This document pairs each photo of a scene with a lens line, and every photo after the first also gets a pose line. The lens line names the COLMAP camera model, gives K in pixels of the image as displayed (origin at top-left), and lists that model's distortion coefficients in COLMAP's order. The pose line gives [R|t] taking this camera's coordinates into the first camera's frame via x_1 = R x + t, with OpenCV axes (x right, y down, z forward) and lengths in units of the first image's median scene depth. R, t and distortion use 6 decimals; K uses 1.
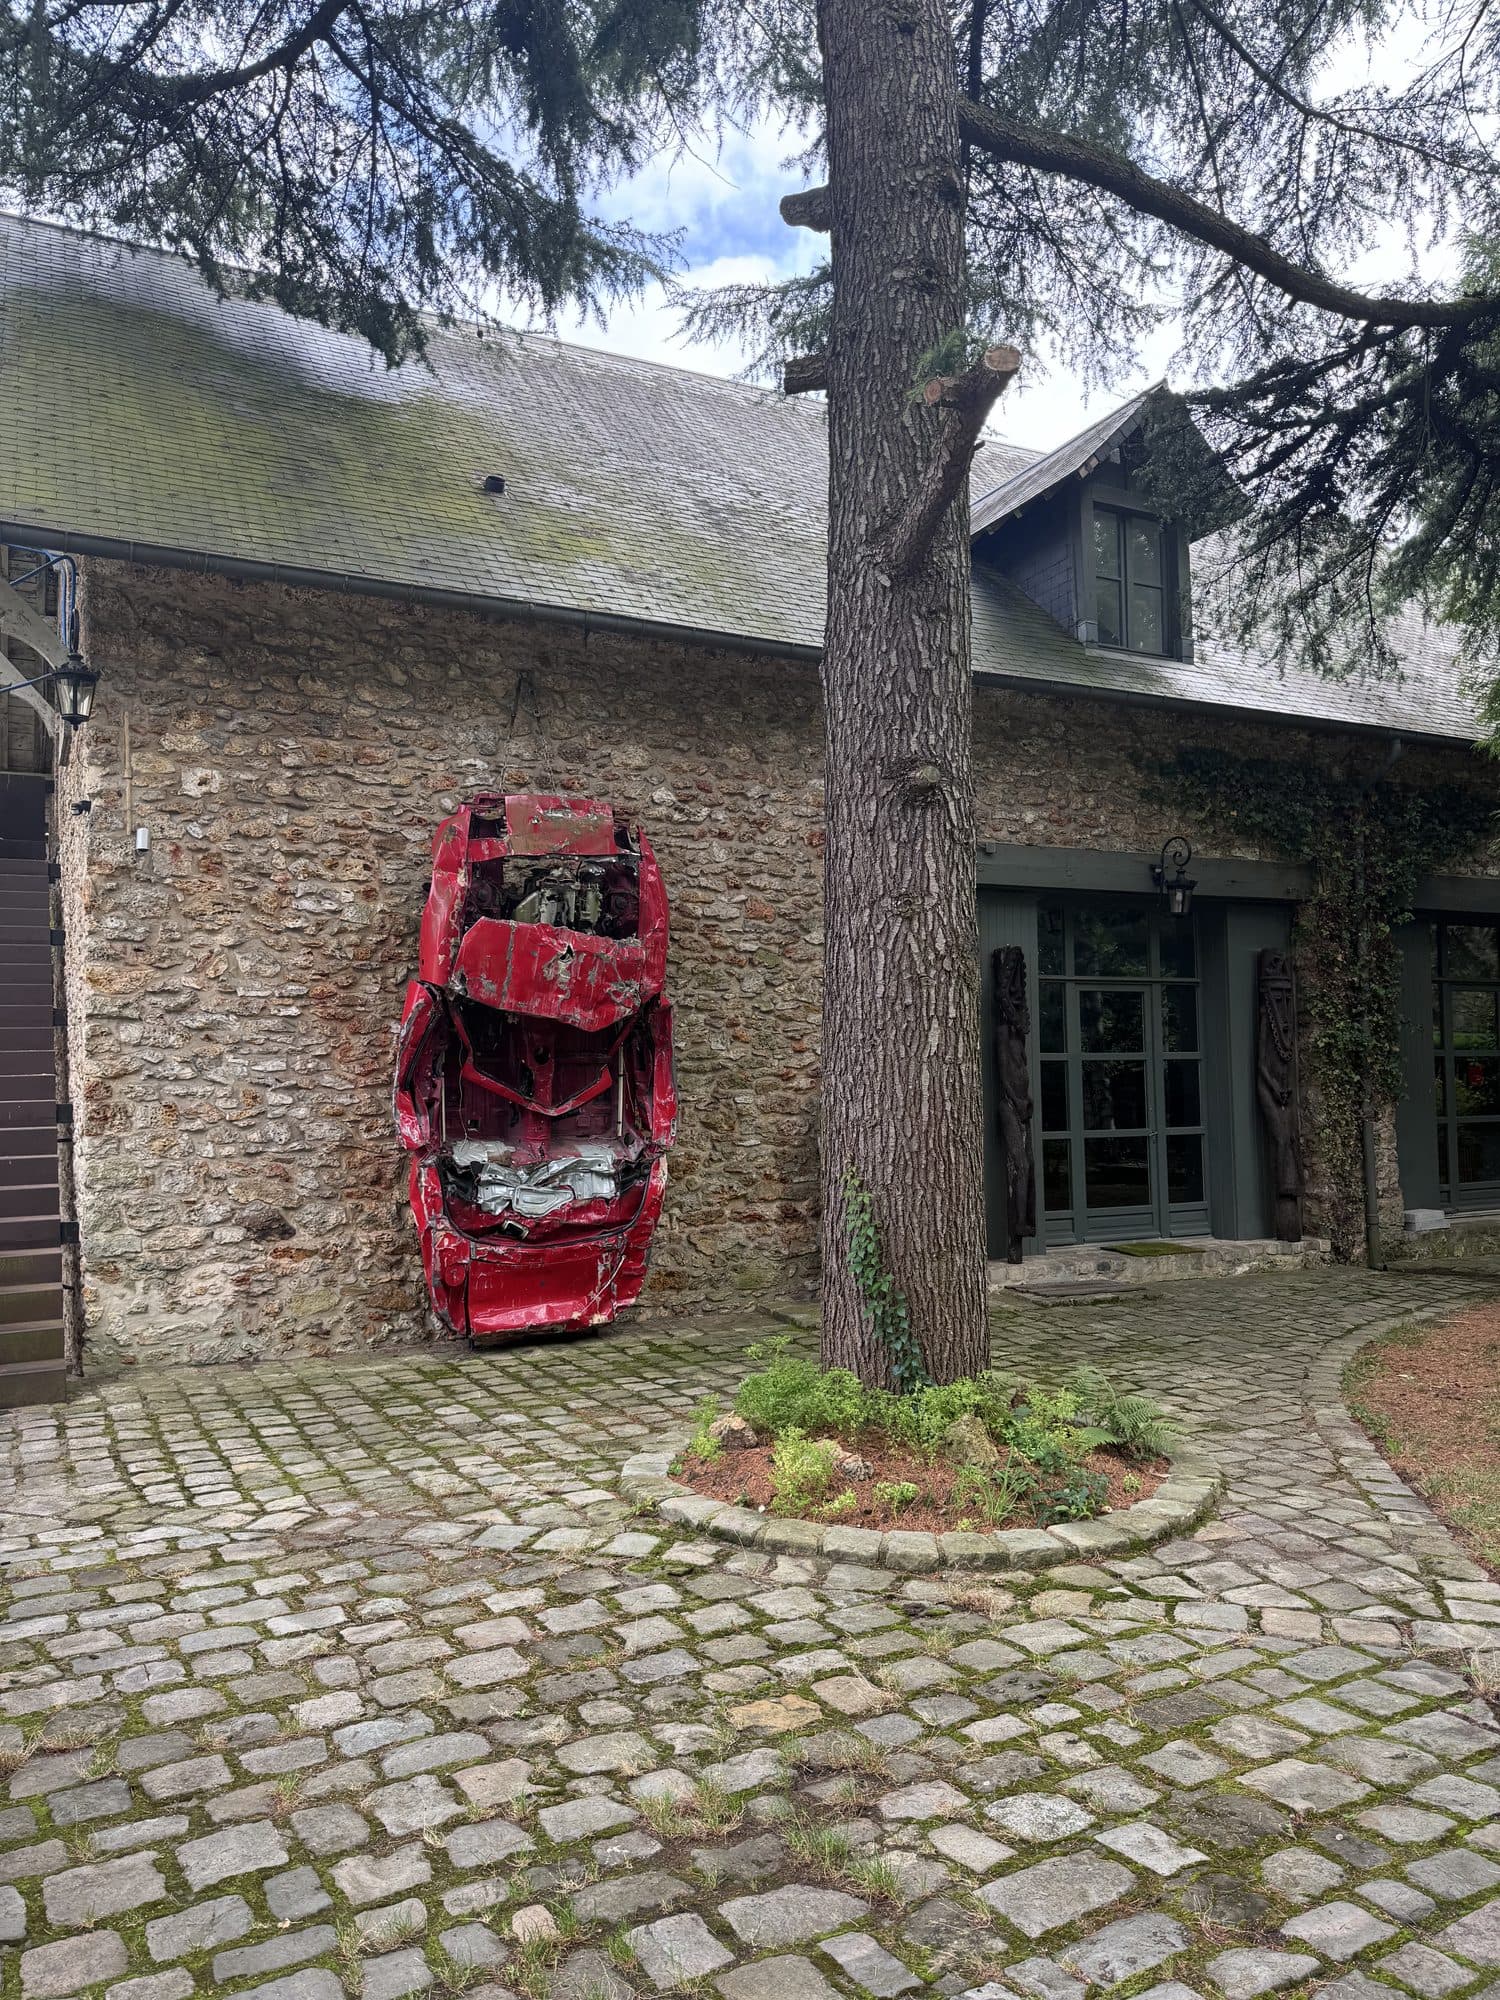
lens RADIAL K [[1403.6, 0, 750.0], [0, 1403.6, 1000.0], [0, 0, 1]] dist [0.078631, -0.000040]
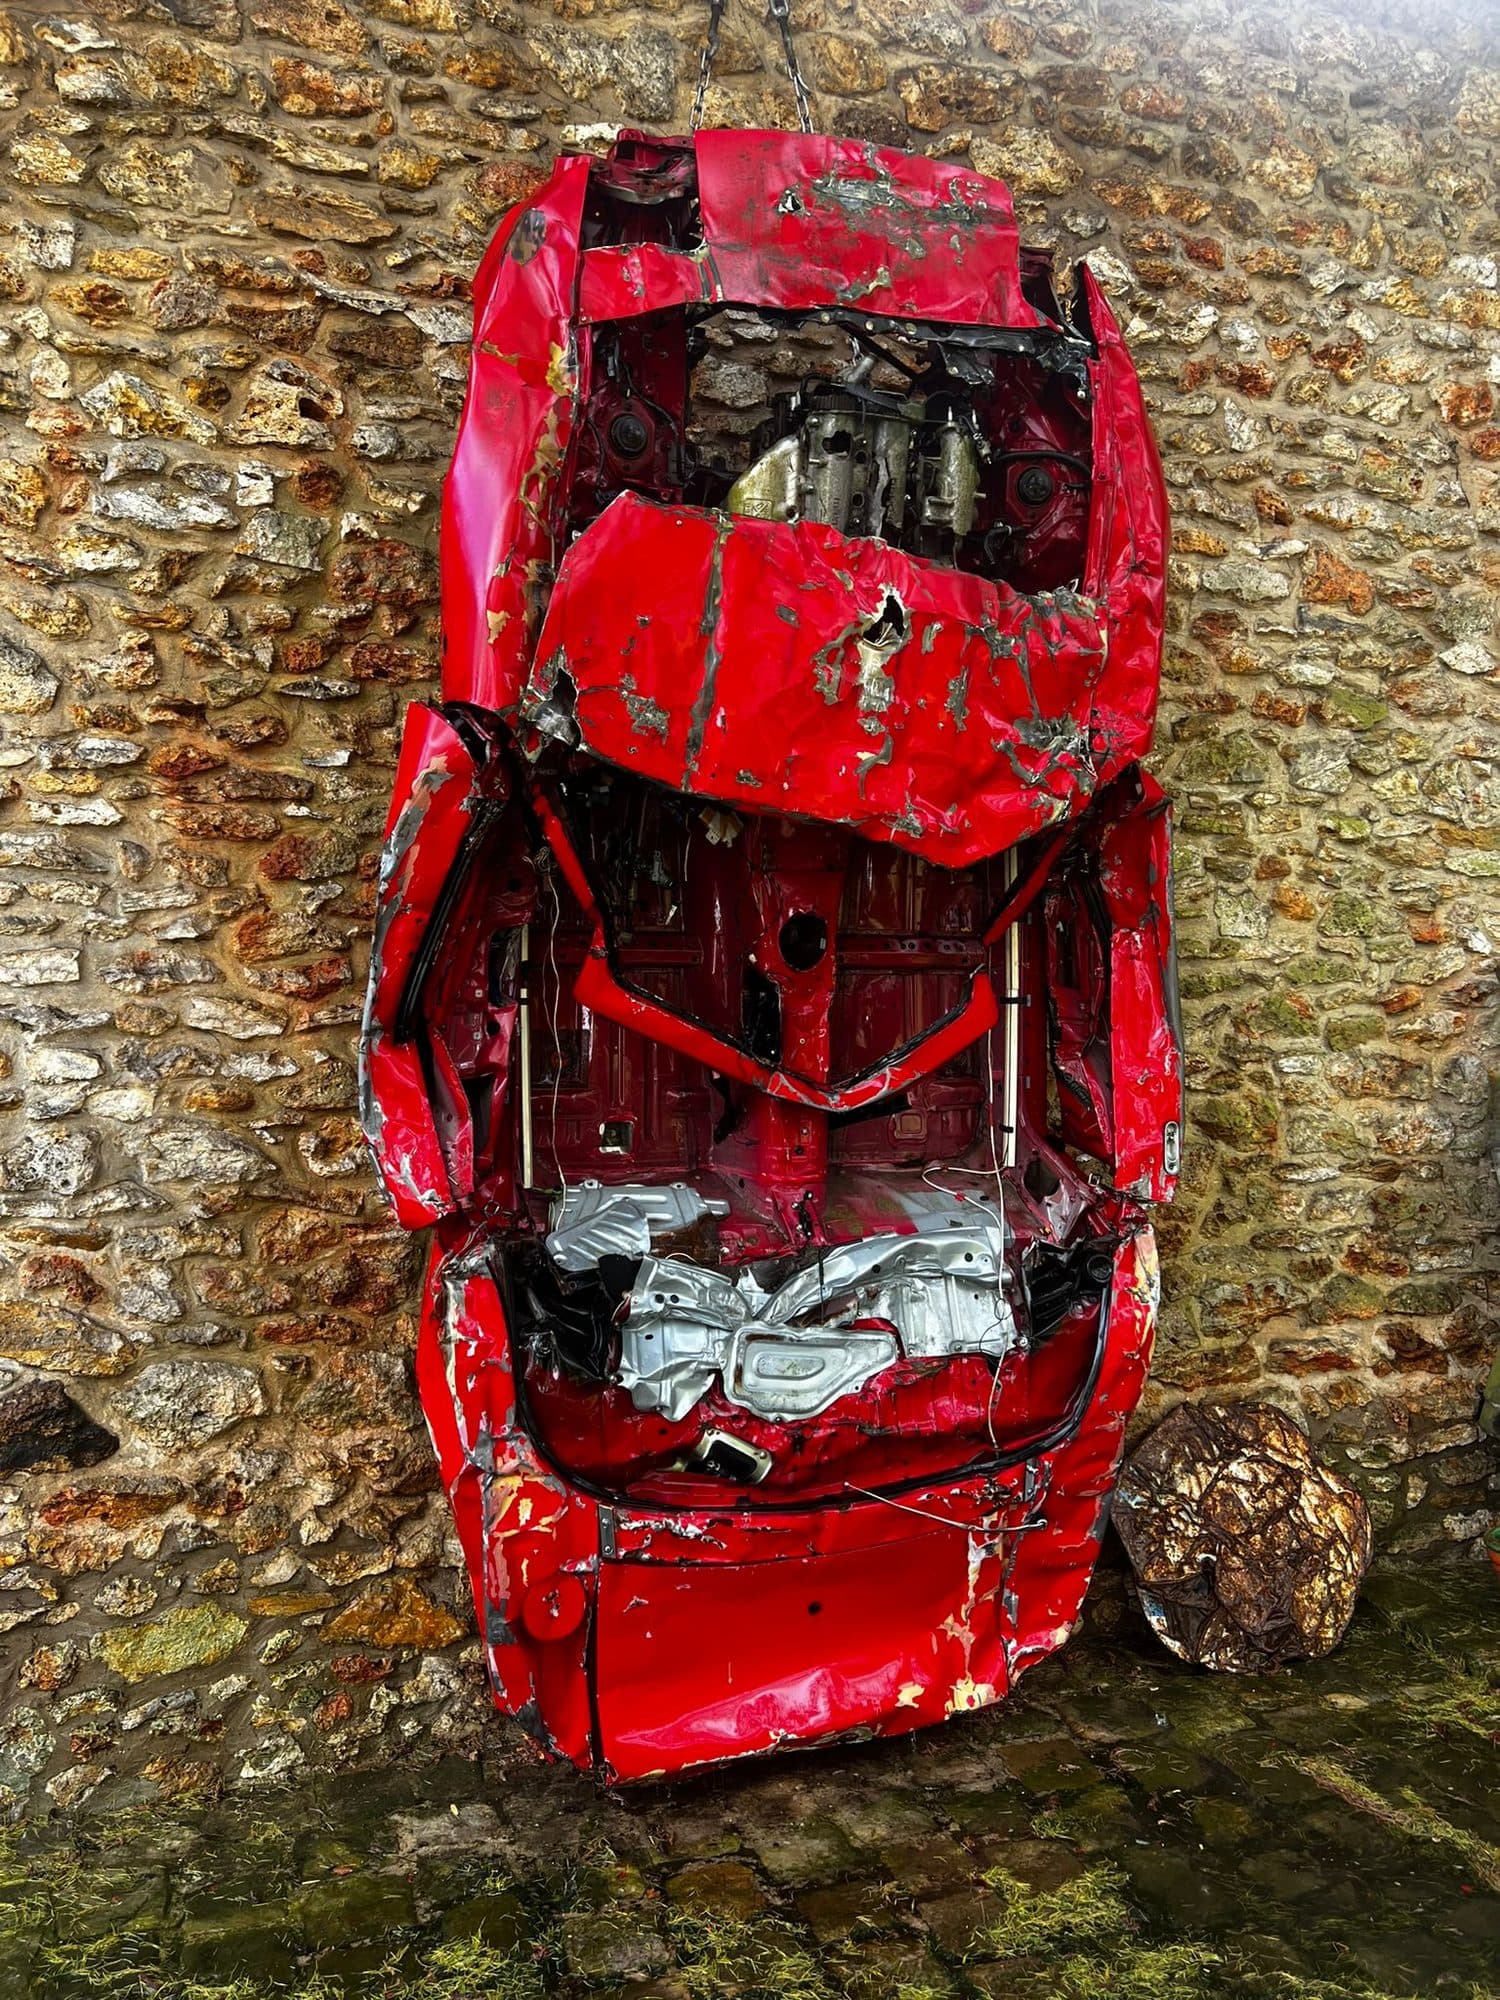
lens RADIAL K [[796.5, 0, 750.0], [0, 796.5, 1000.0], [0, 0, 1]] dist [-0.000335, 0.000006]
pose [[0.993315, 0.000866, -0.115428, -0.139743], [0.004611, 0.998876, 0.047171, 0.044764], [0.115339, -0.047388, 0.992195, 0.811629]]
